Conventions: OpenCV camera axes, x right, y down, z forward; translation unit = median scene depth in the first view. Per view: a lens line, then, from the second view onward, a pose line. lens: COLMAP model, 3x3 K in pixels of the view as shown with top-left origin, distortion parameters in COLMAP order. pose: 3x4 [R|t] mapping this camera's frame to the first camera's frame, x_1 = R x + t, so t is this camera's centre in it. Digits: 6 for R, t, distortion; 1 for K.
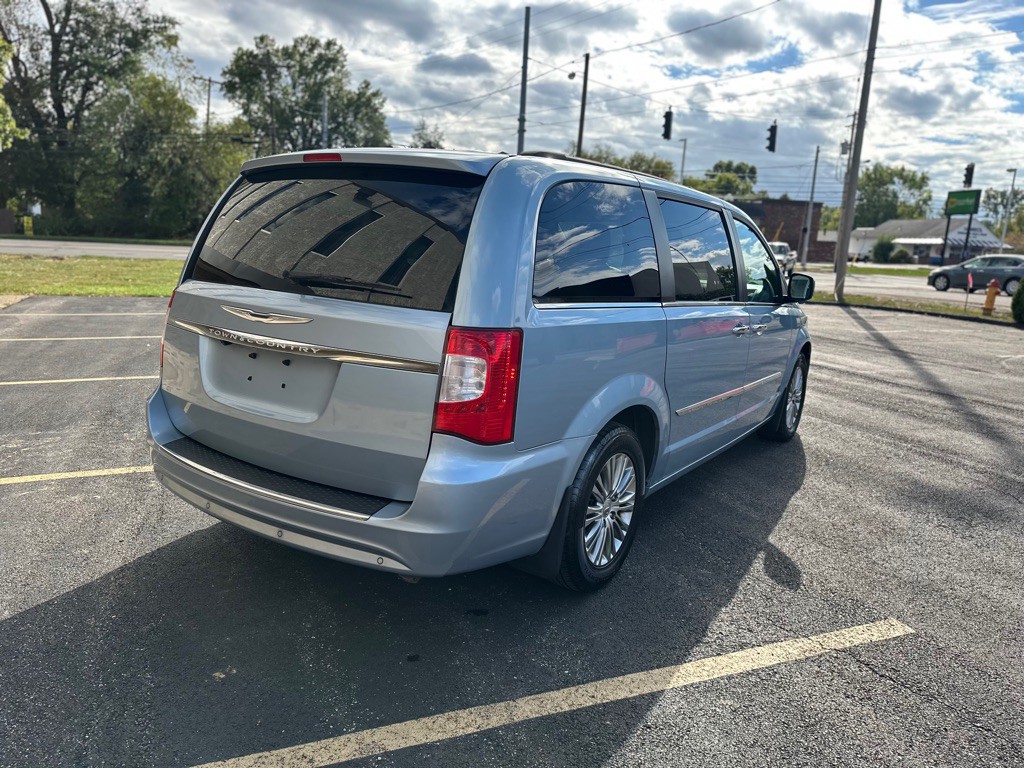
lens RADIAL K [[725.9, 0, 512.1], [0, 725.9, 384.7], [0, 0, 1]] dist [-0.001436, -0.003318]
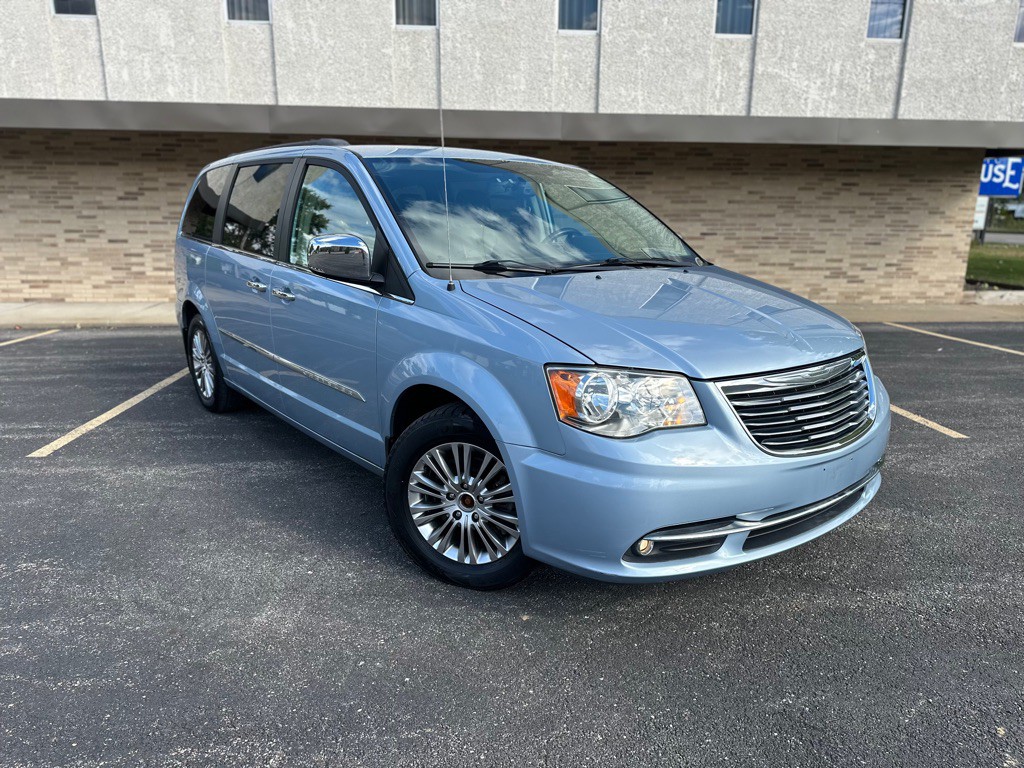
lens RADIAL K [[722.0, 0, 517.6], [0, 722.0, 387.3], [0, 0, 1]] dist [0.004053, -0.004877]
pose [[-0.302150, 0.167867, -0.938364, 0.084731], [-0.207698, 0.949130, 0.236671, -0.018430], [0.930359, 0.266406, -0.251914, 0.119121]]
